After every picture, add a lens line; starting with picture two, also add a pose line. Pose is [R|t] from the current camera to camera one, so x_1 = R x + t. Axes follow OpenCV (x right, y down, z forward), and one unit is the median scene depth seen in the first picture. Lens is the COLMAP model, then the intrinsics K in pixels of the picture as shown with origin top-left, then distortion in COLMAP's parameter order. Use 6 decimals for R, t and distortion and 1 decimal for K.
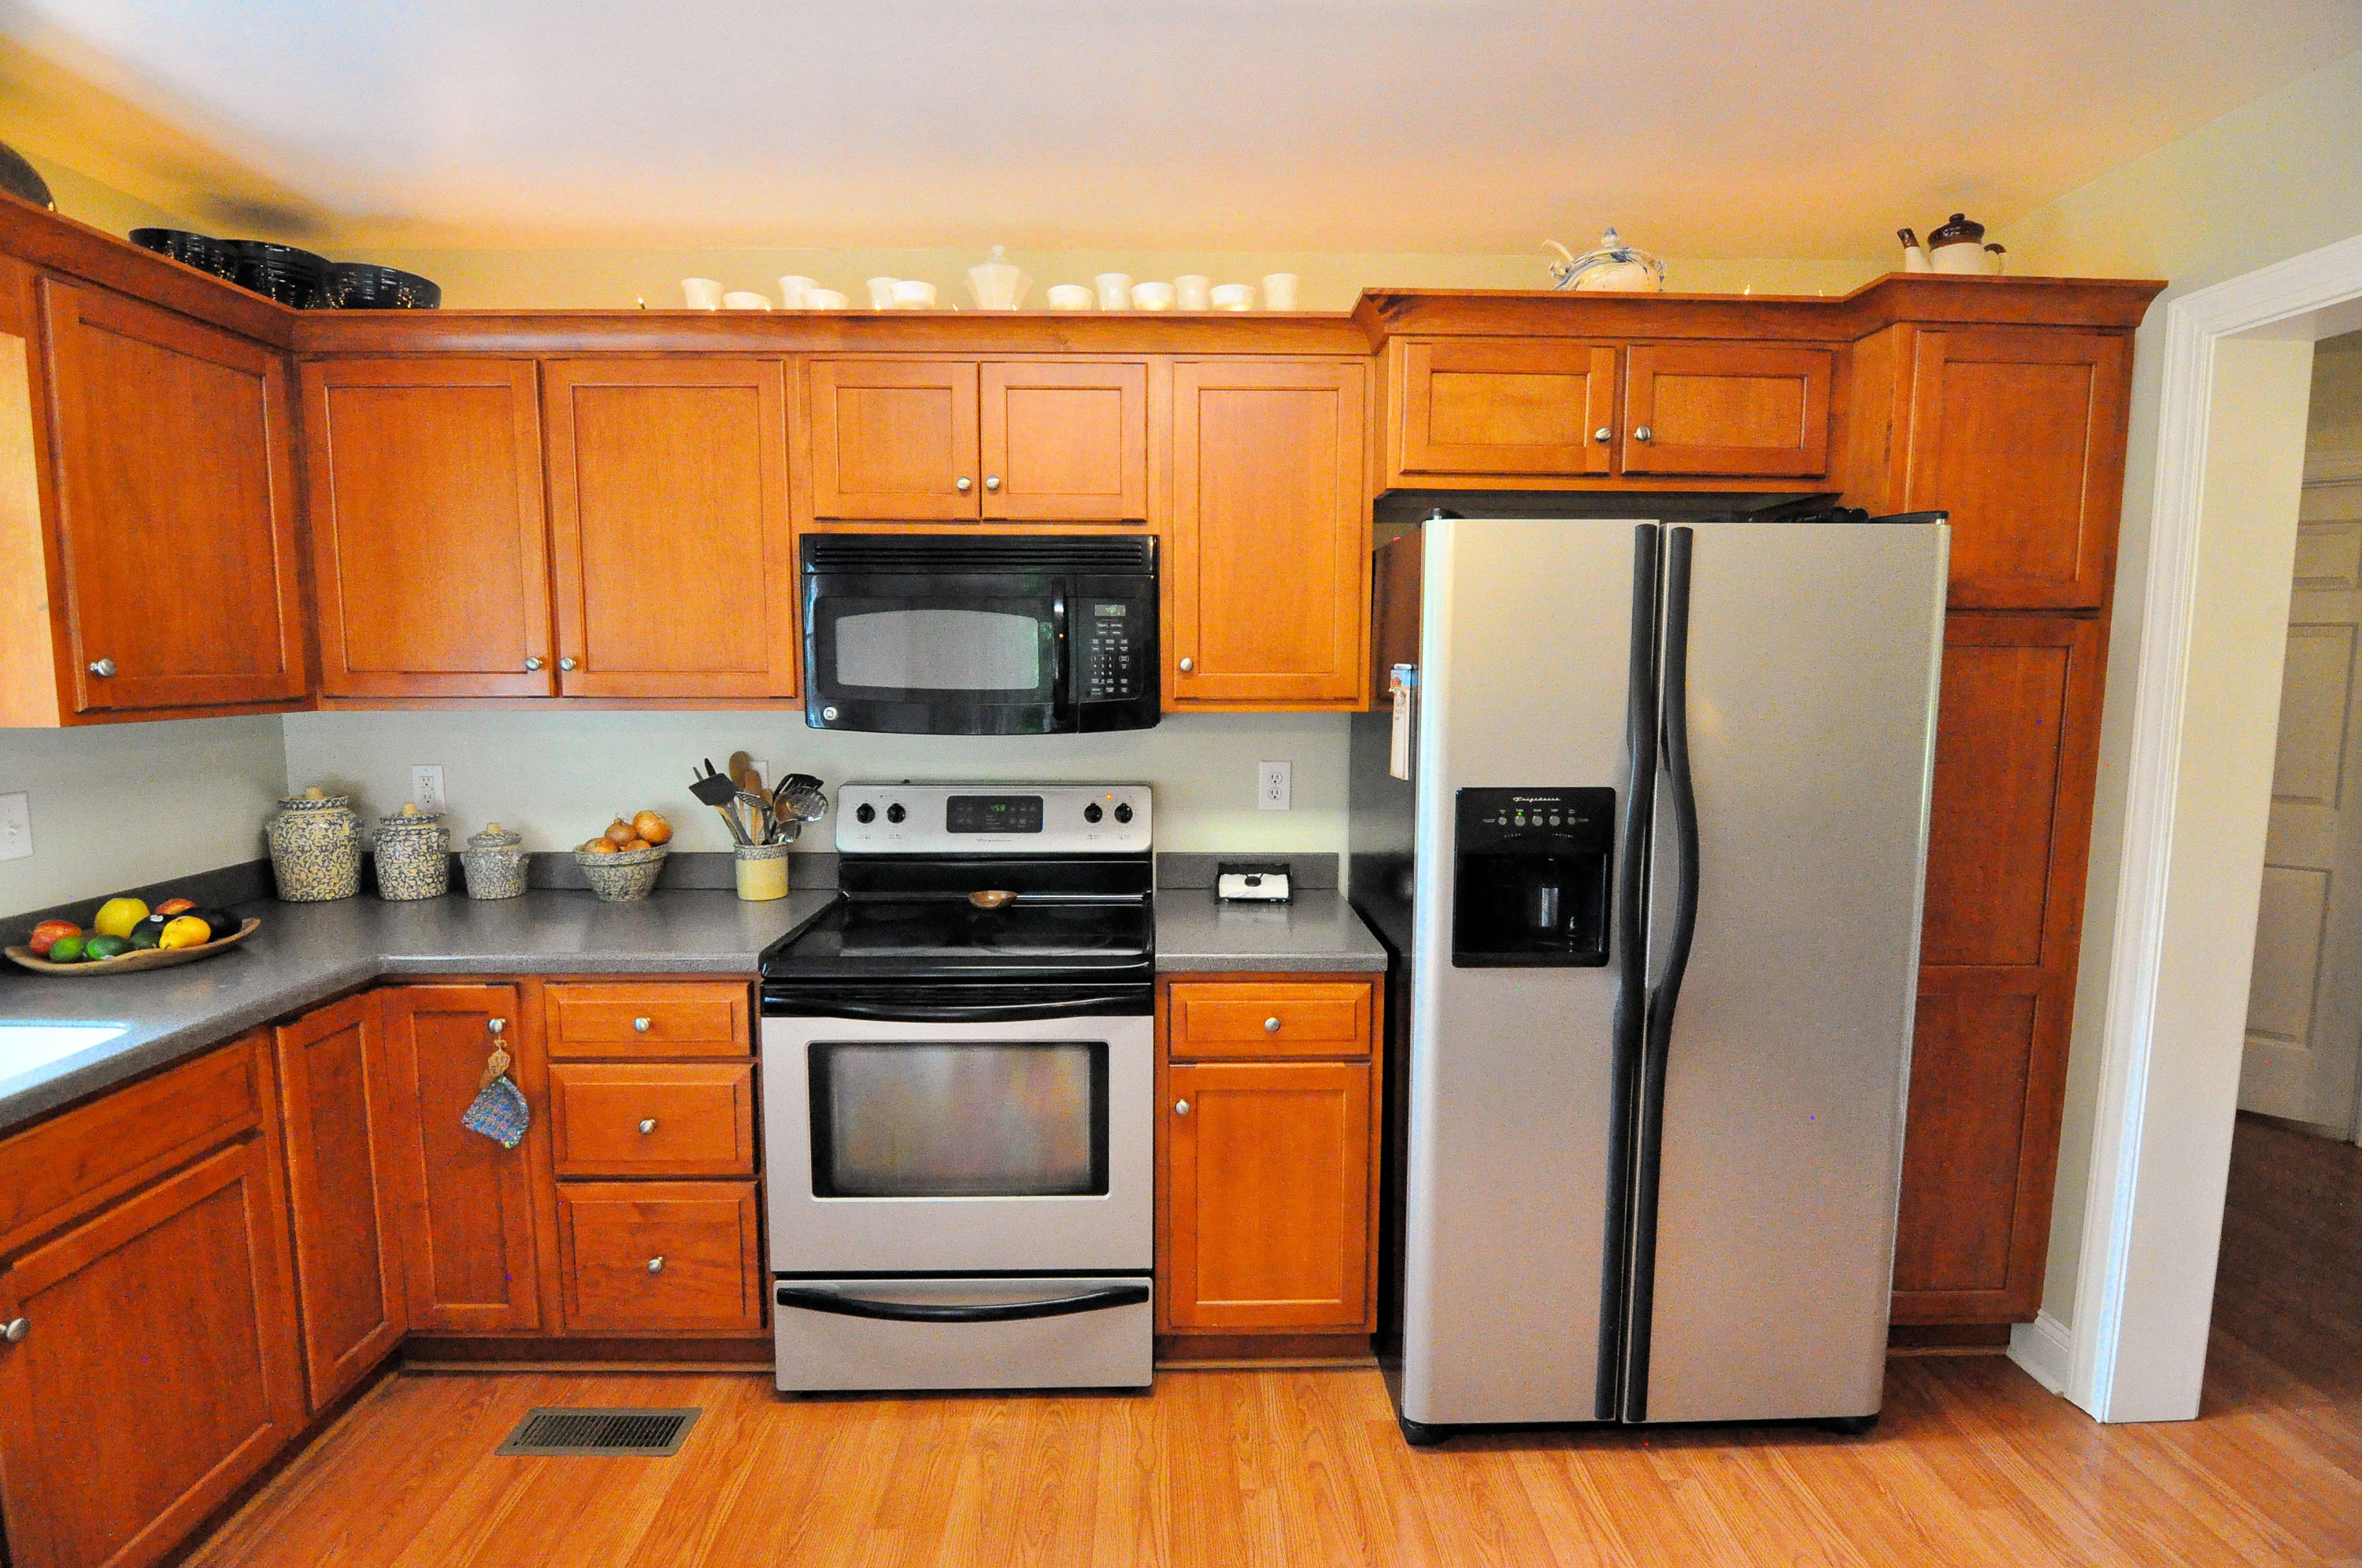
lens RADIAL K [[1142.1, 0, 1178.2], [0, 1142.1, 784.4], [0, 0, 1]] dist [-0.004731, -0.009782]
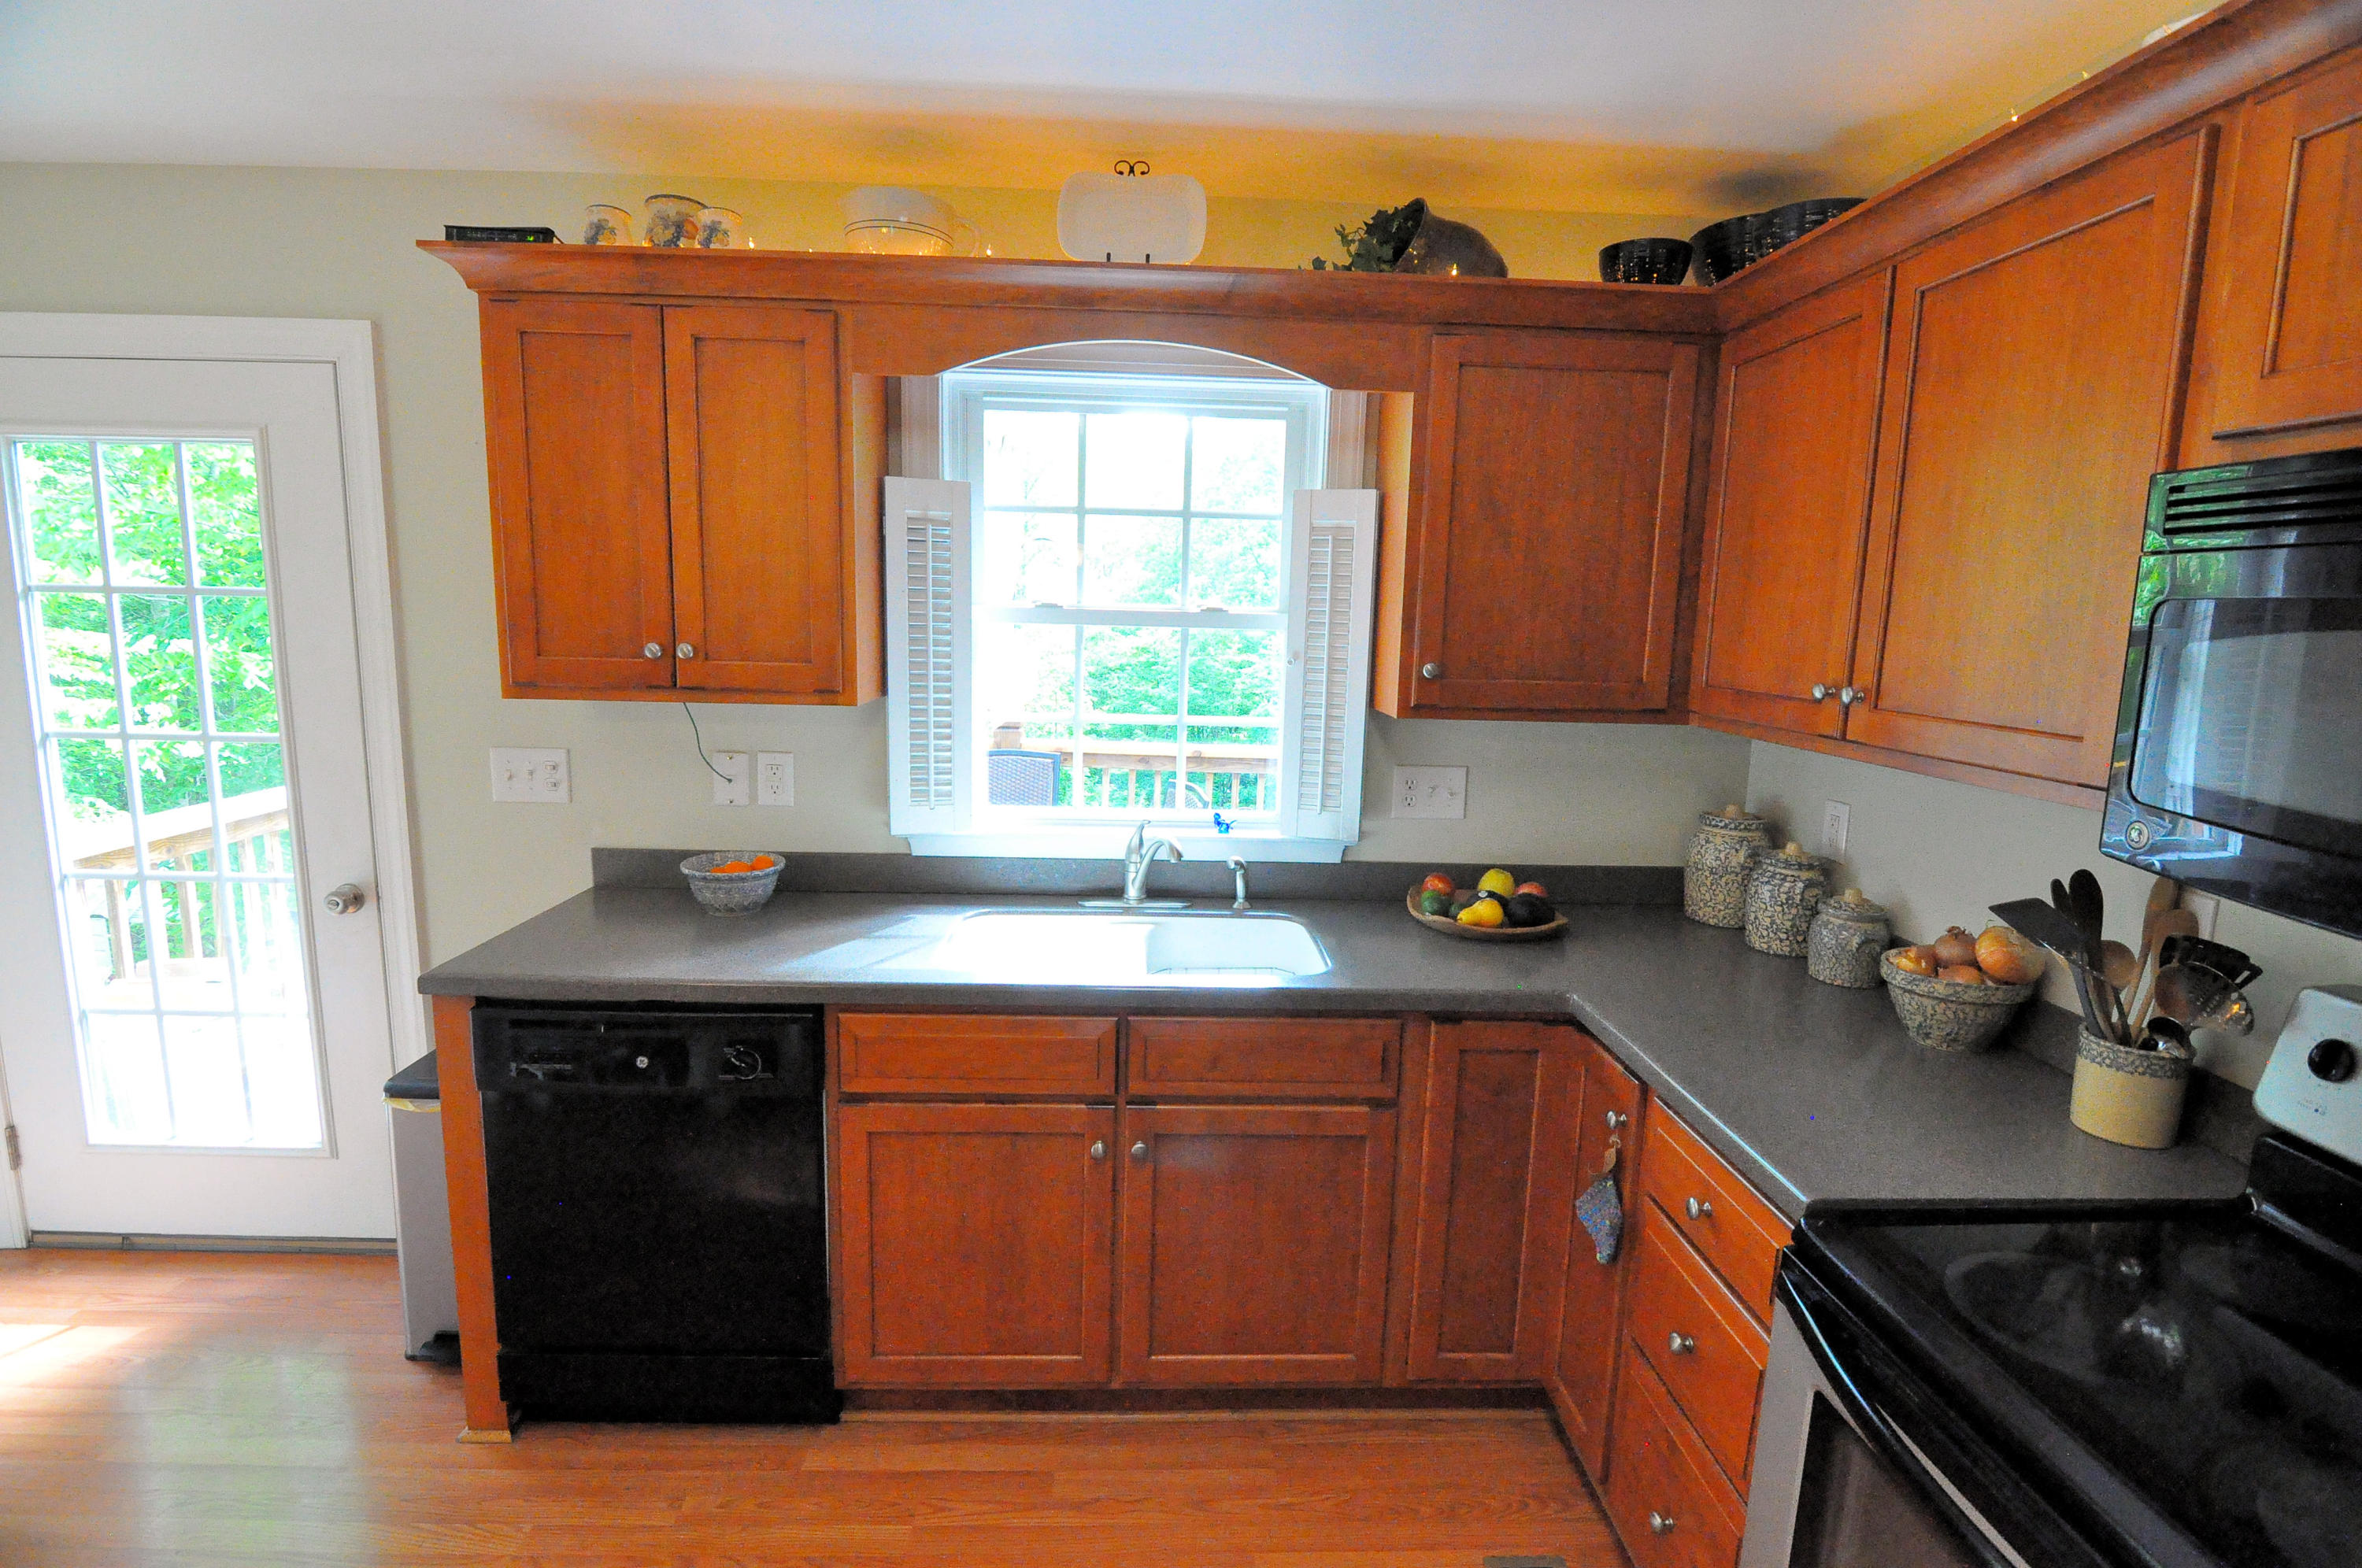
lens RADIAL K [[1142.1, 0, 1178.3], [0, 1142.1, 785.5], [0, 0, 1]] dist [-0.004731, -0.009782]
pose [[0.018243, 0.152455, -0.988142, 0.180715], [-0.134629, 0.979681, 0.148664, -0.107063], [0.990728, 0.130320, 0.038397, 0.601350]]
